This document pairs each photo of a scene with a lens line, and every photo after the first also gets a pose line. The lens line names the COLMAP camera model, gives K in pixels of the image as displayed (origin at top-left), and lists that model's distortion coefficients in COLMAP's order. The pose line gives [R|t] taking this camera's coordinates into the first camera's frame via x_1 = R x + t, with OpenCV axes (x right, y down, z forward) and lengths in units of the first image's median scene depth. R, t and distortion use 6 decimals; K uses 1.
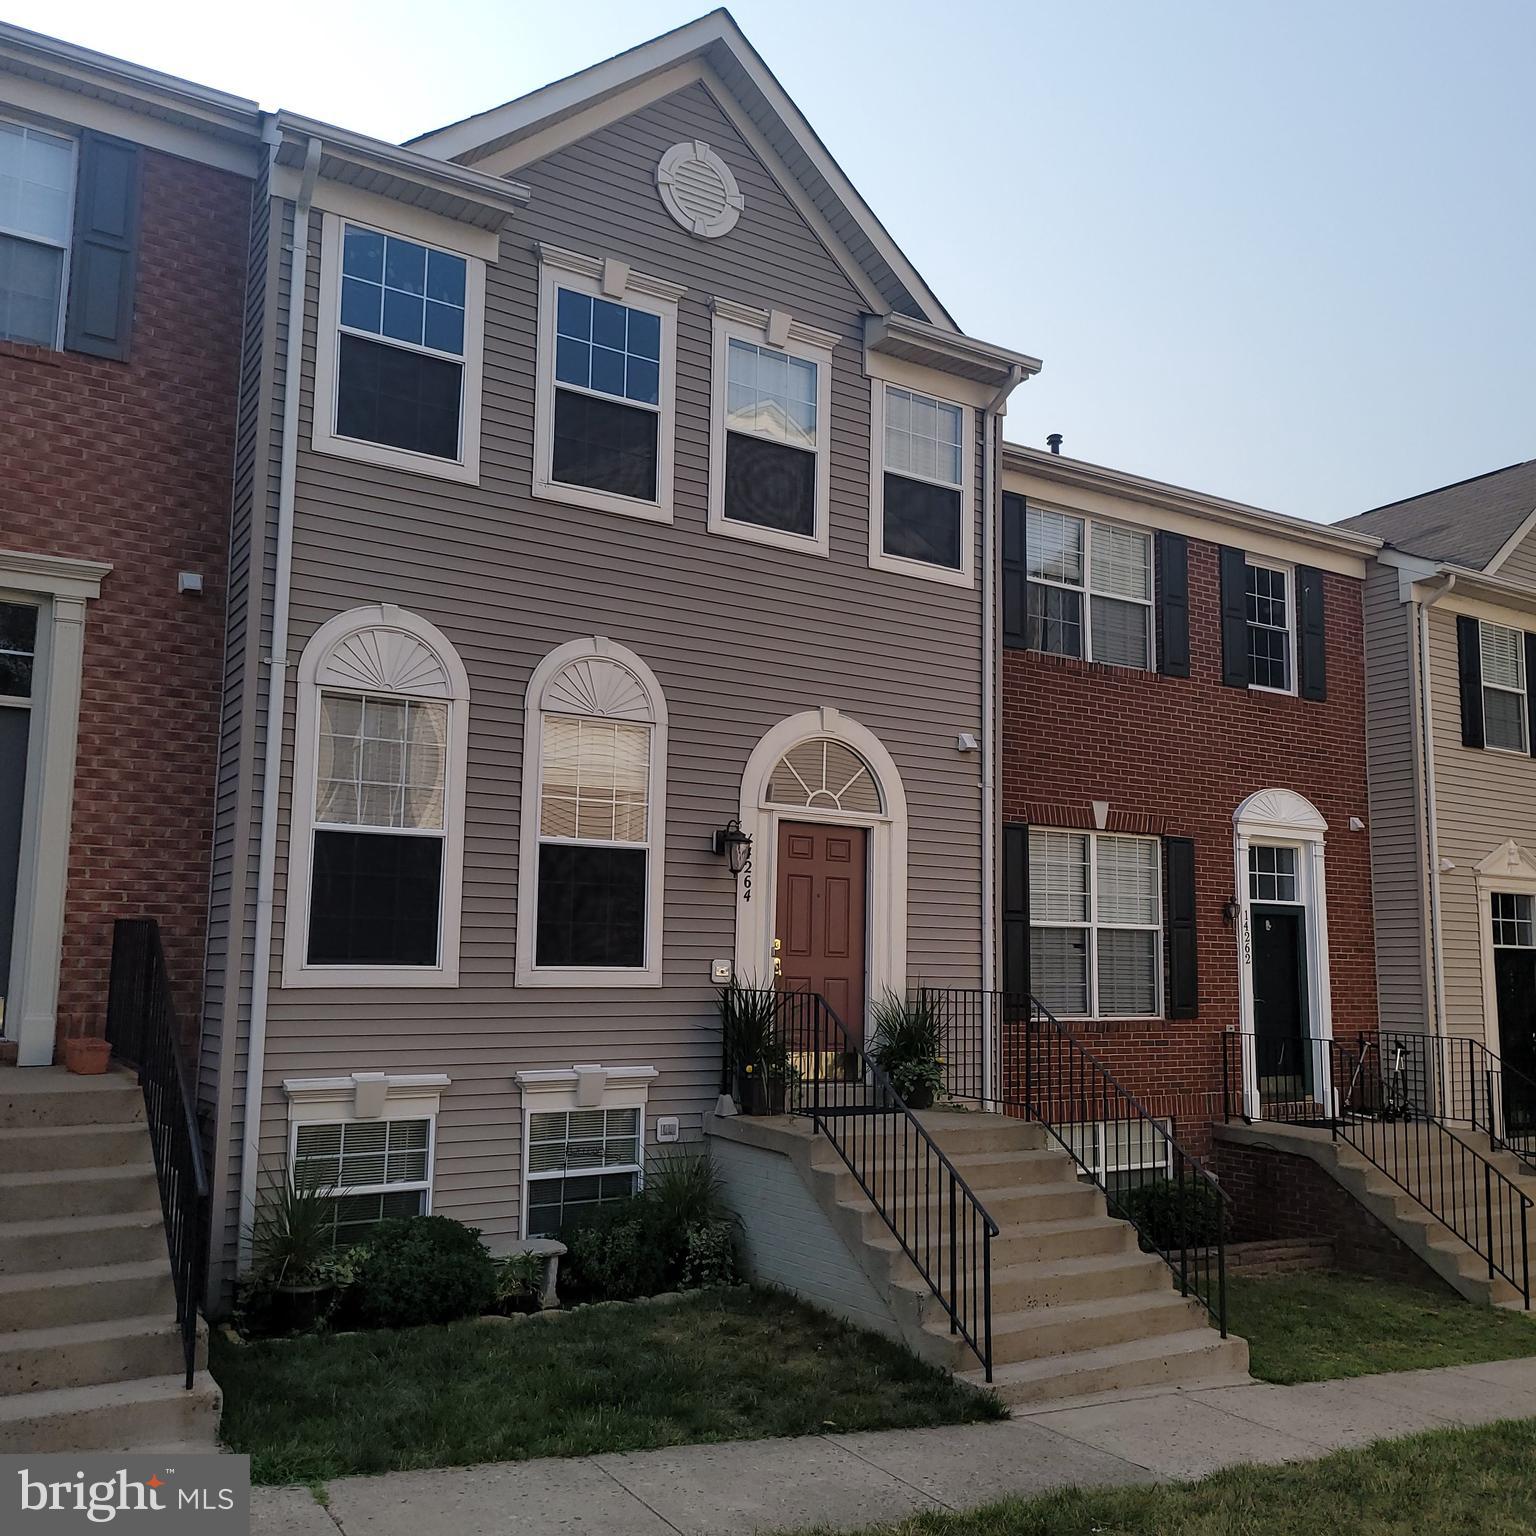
lens RADIAL K [[1418.6, 0, 808.4], [0, 1418.6, 797.6], [0, 0, 1]] dist [0.062553, -0.077429]
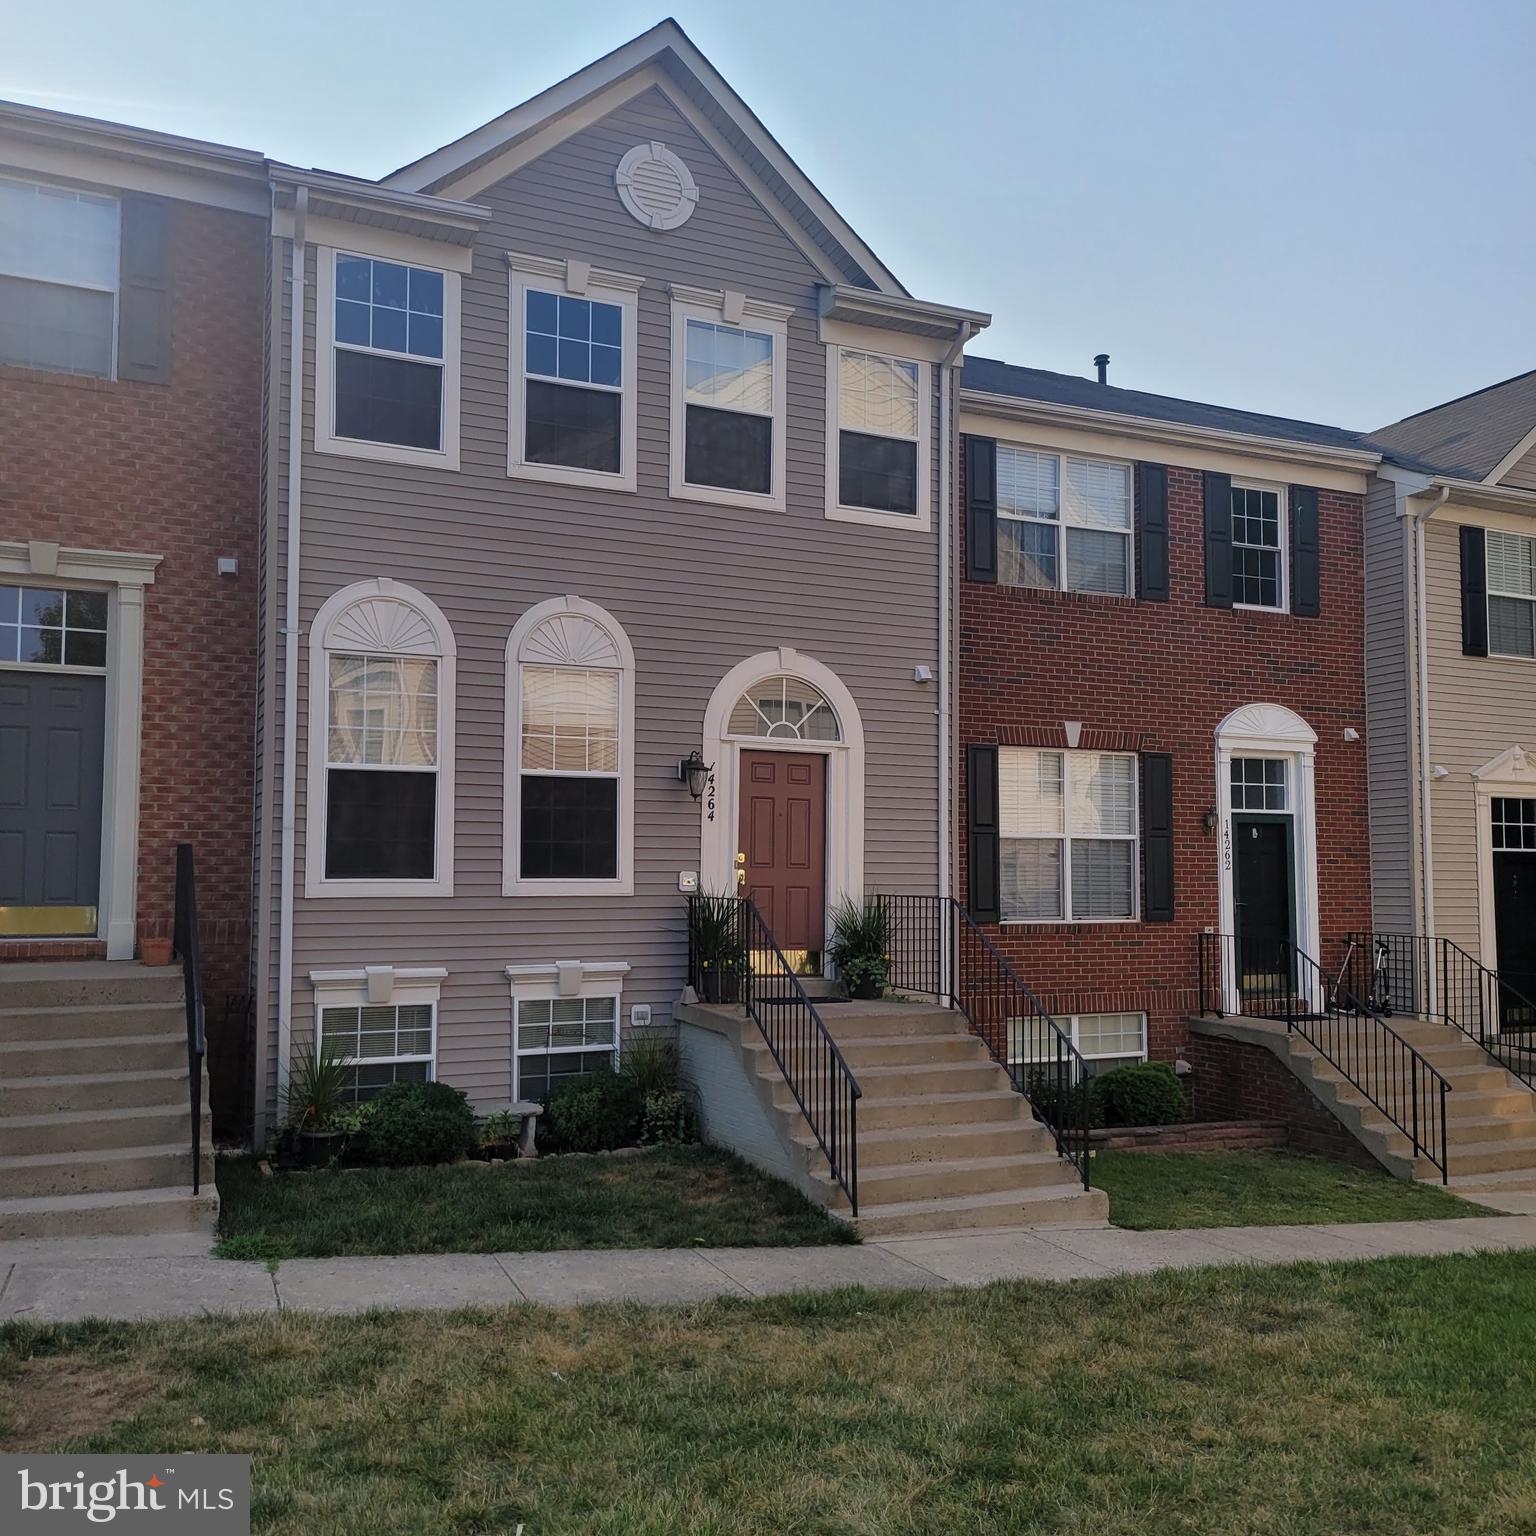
lens RADIAL K [[1408.9, 0, 770.4], [0, 1408.9, 798.0], [0, 0, 1]] dist [0.063358, -0.082653]
pose [[0.990064, -0.018146, -0.139439, 0.171437], [0.026637, 0.997887, 0.059270, -0.012265], [0.138069, -0.062395, 0.988455, -0.125593]]
